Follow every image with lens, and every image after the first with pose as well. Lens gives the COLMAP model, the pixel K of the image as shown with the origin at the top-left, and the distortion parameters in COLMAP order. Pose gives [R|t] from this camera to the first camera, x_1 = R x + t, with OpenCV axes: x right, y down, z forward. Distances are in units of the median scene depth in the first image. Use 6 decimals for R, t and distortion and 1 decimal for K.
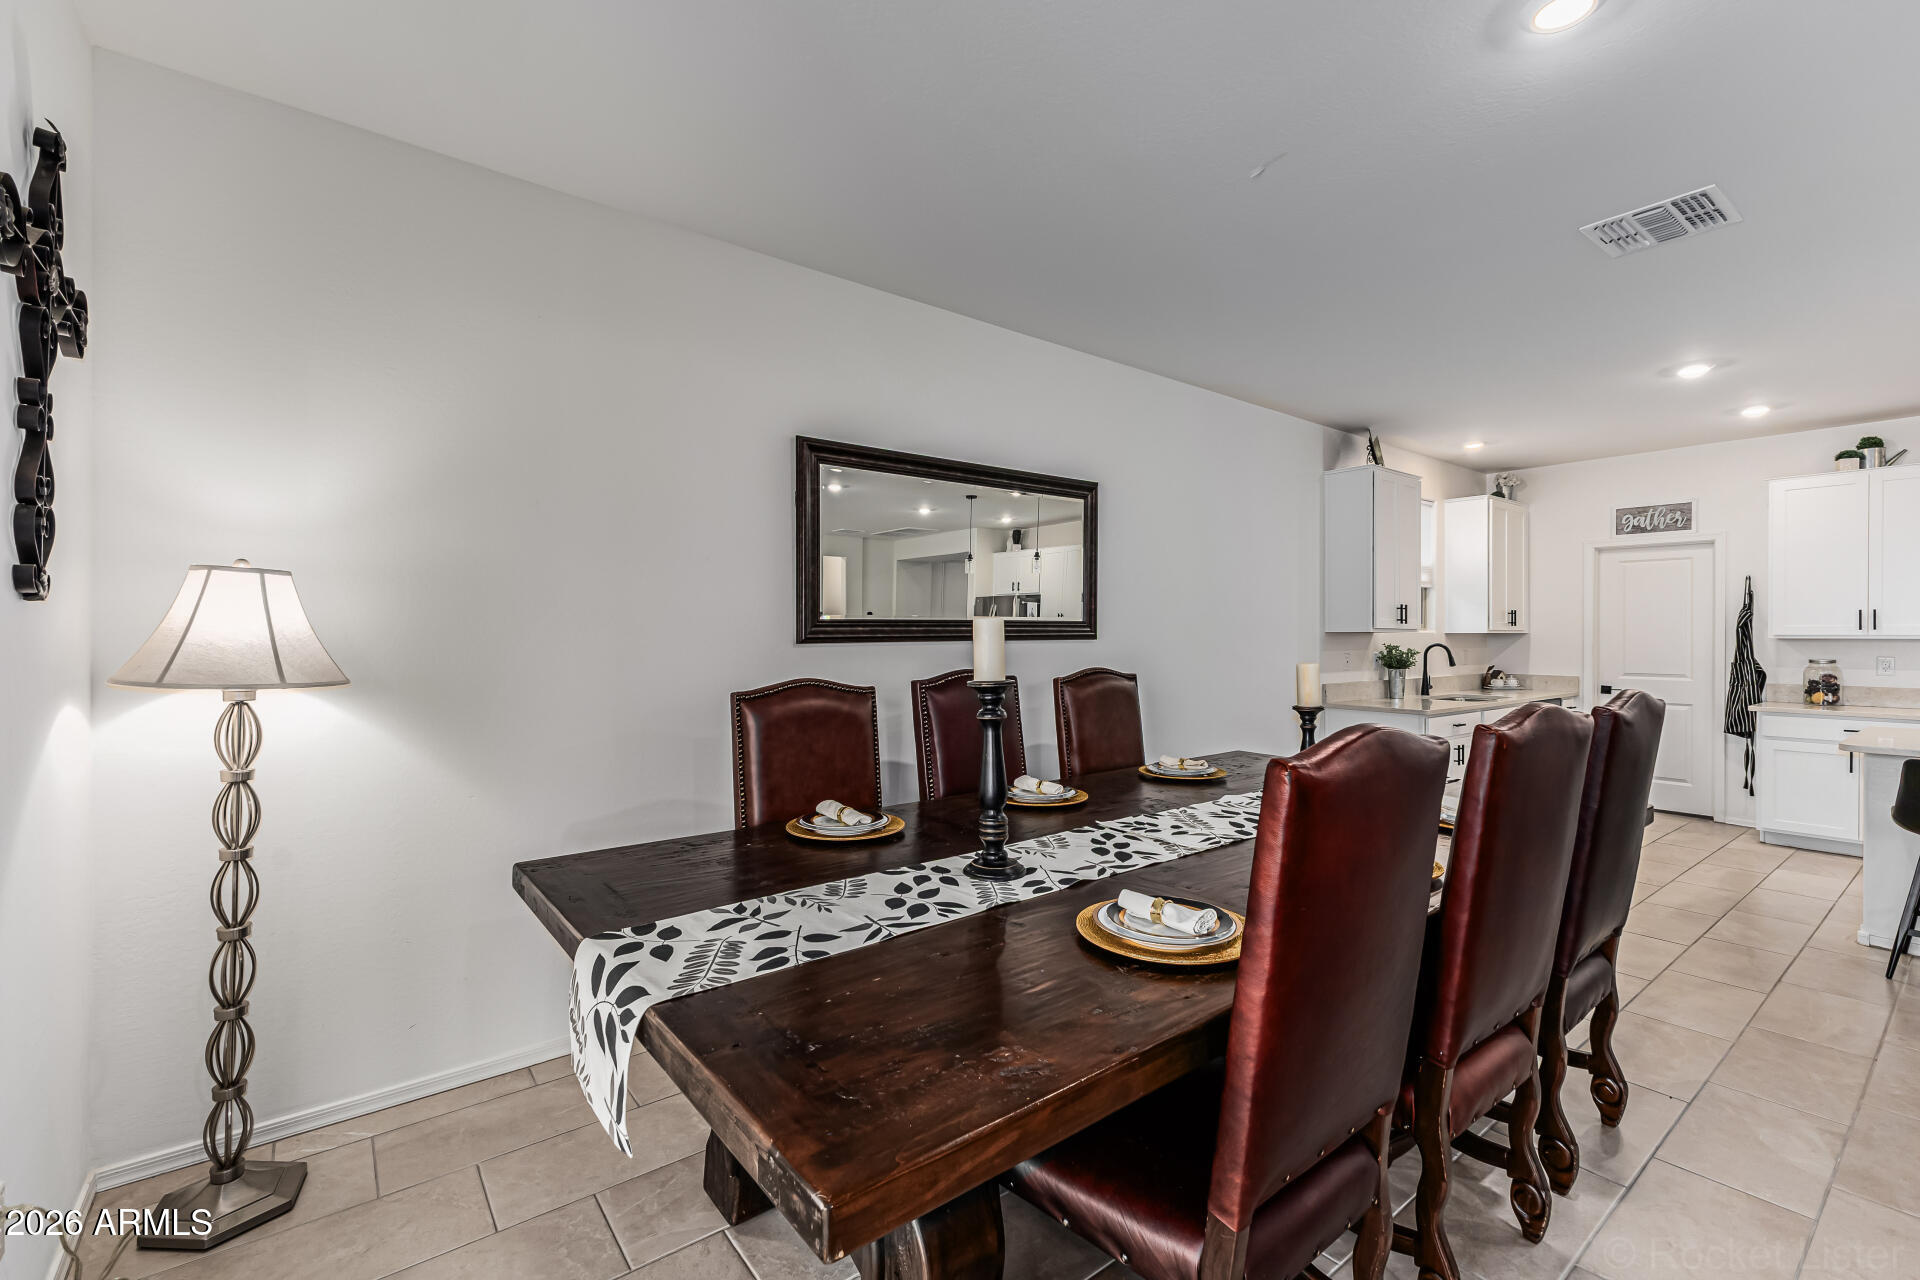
lens RADIAL K [[827.6, 0, 960.0], [0, 827.6, 640.0], [0, 0, 1]] dist [0.003791, -0.000101]
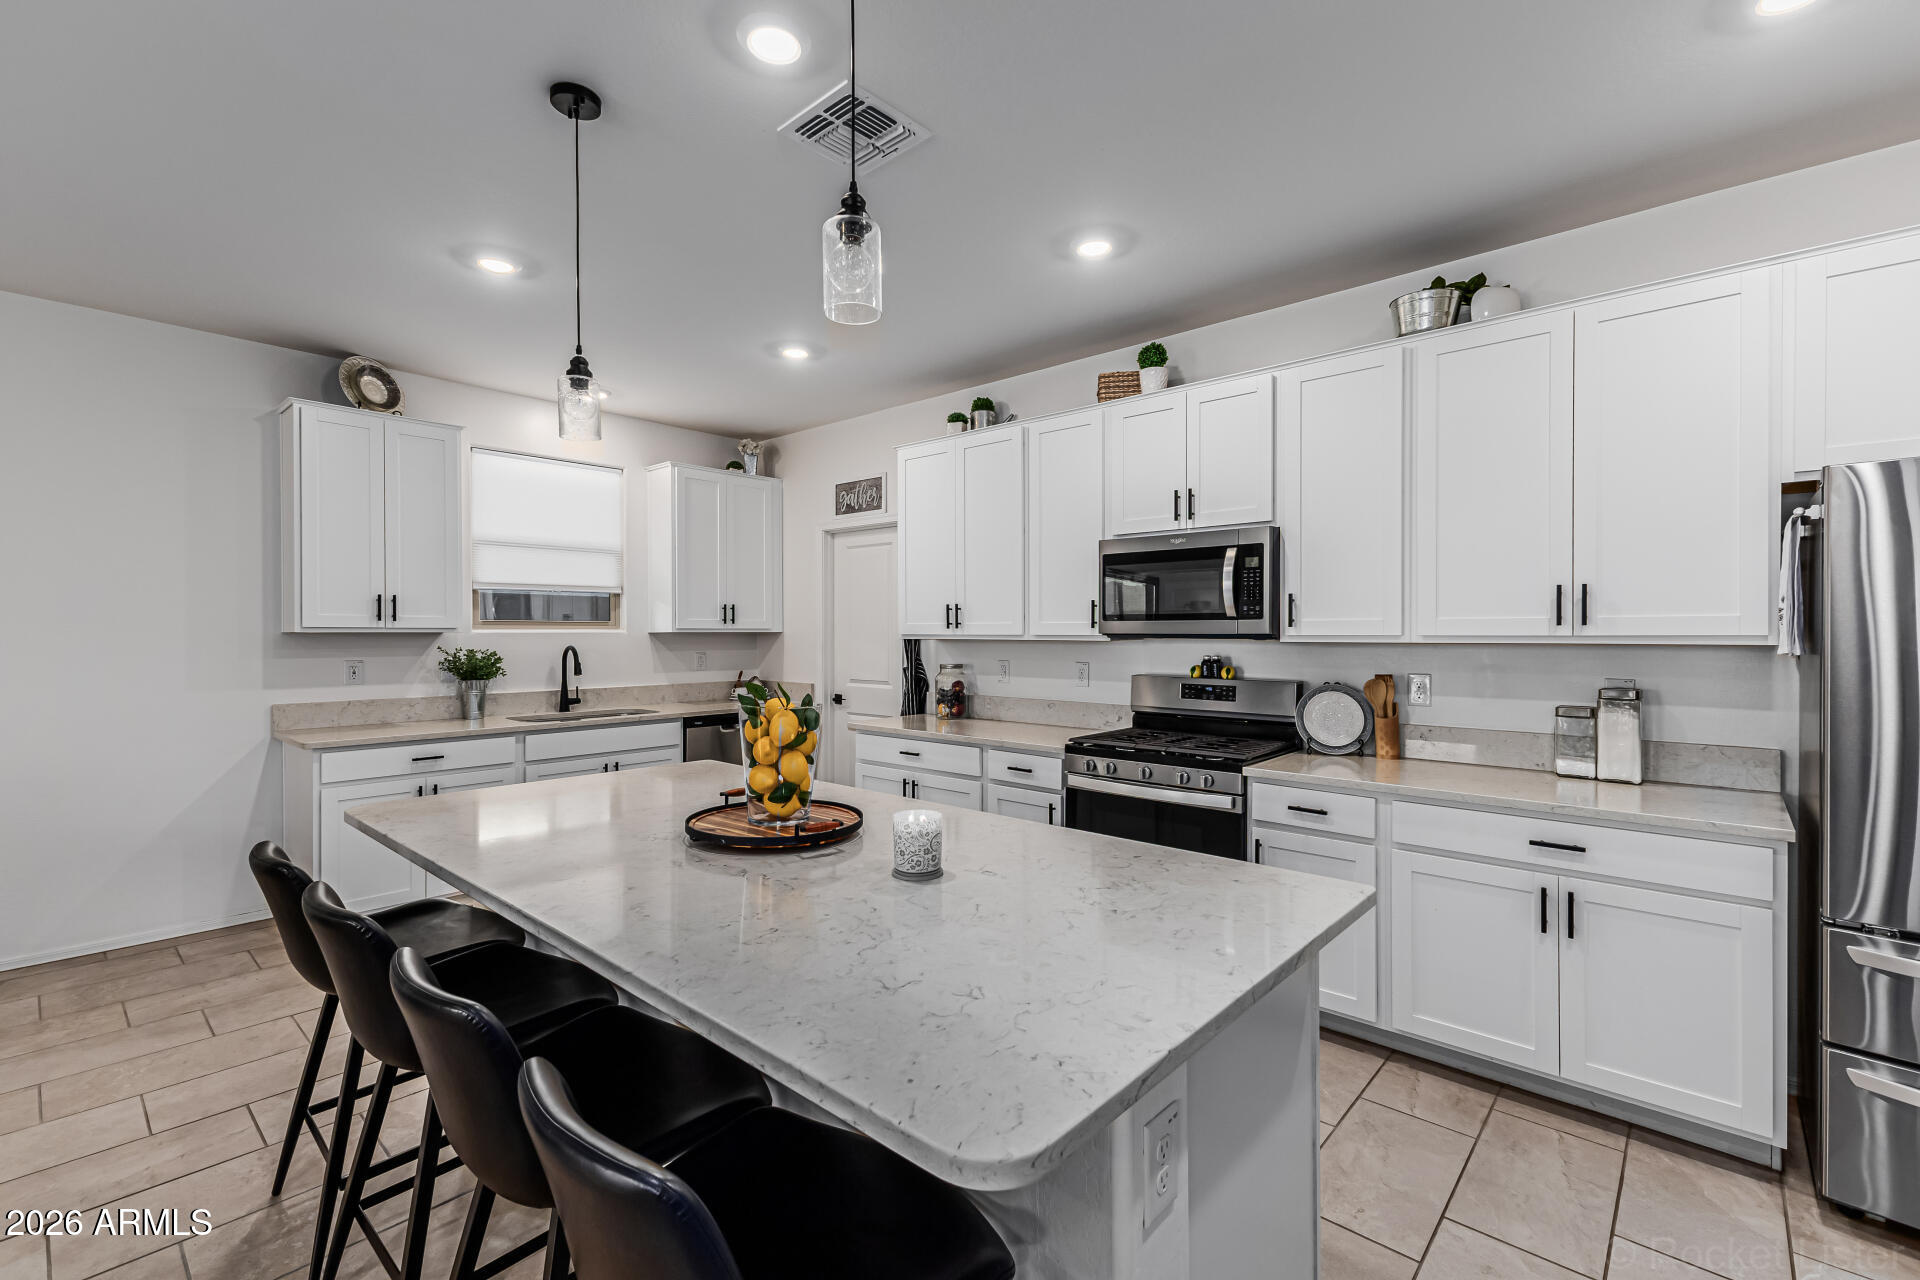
lens RADIAL K [[827.6, 0, 960.0], [0, 827.6, 640.0], [0, 0, 1]] dist [0.003791, -0.000101]
pose [[0.984809, -0.003347, 0.173608, 0.830068], [0.003029, 0.999993, 0.002098, -0.002012], [-0.173614, -0.001540, 0.984813, 0.163975]]
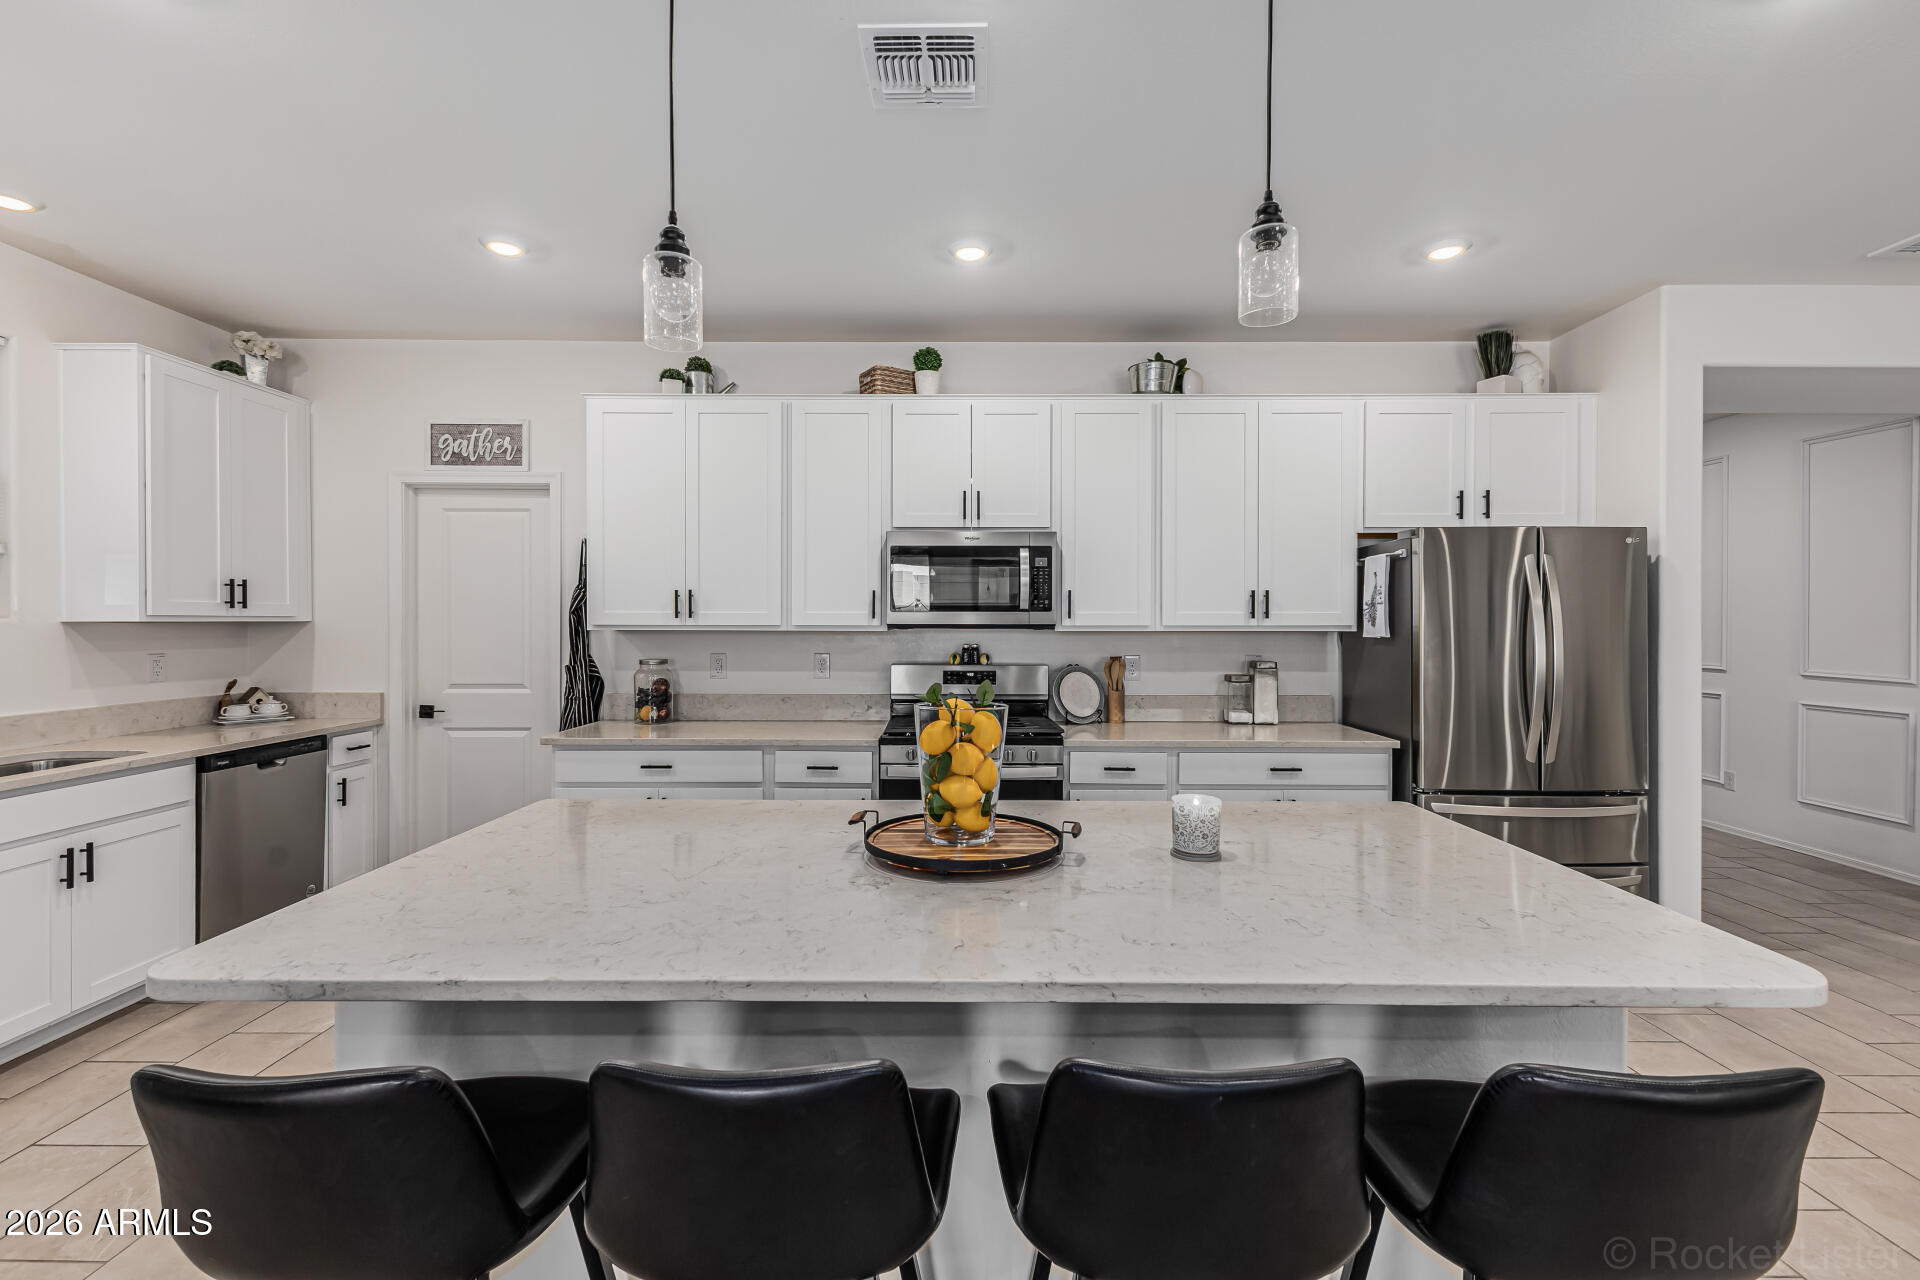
lens RADIAL K [[830.3, 0, 956.3], [0, 830.3, 622.6], [0, 0, 1]] dist [0.004156, 0.000026]
pose [[0.619343, -0.000795, 0.785120, 0.586658], [0.005341, 0.999981, -0.003201, -0.003793], [-0.785102, 0.006175, 0.619336, 0.324180]]
